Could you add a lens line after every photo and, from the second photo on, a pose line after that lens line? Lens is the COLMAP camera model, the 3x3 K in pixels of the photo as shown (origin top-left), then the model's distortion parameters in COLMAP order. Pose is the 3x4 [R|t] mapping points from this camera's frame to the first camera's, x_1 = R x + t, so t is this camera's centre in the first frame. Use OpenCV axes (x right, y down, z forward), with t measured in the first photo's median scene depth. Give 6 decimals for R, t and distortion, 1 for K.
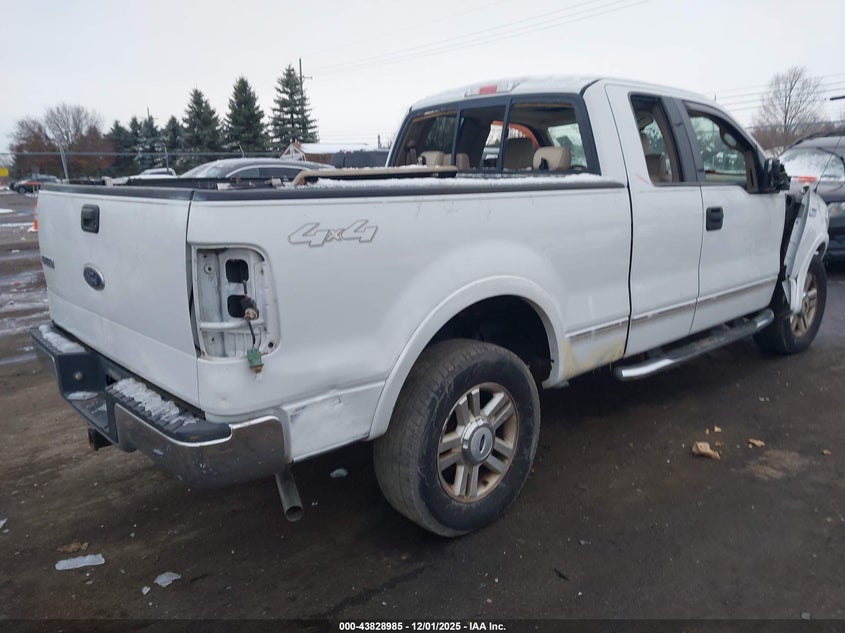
lens RADIAL K [[665.9, 0, 436.3], [0, 665.9, 318.8], [0, 0, 1]] dist [-0.007167, -0.010469]
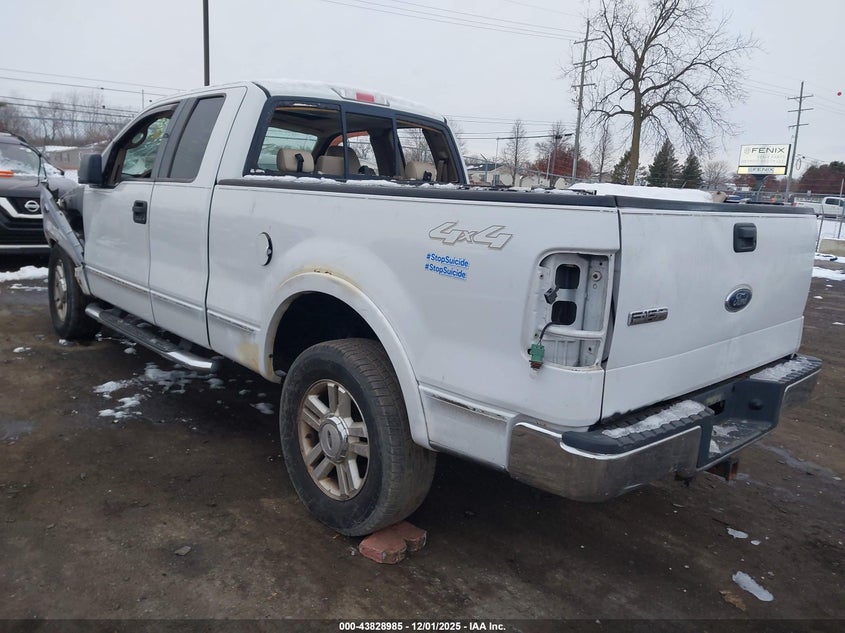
lens RADIAL K [[665.9, 0, 436.3], [0, 665.9, 318.8], [0, 0, 1]] dist [-0.007167, -0.010469]
pose [[-0.130022, -0.052915, 0.990098, -1.097544], [0.063274, 0.996097, 0.061545, -0.075267], [-0.989490, 0.070650, -0.126166, 1.211870]]
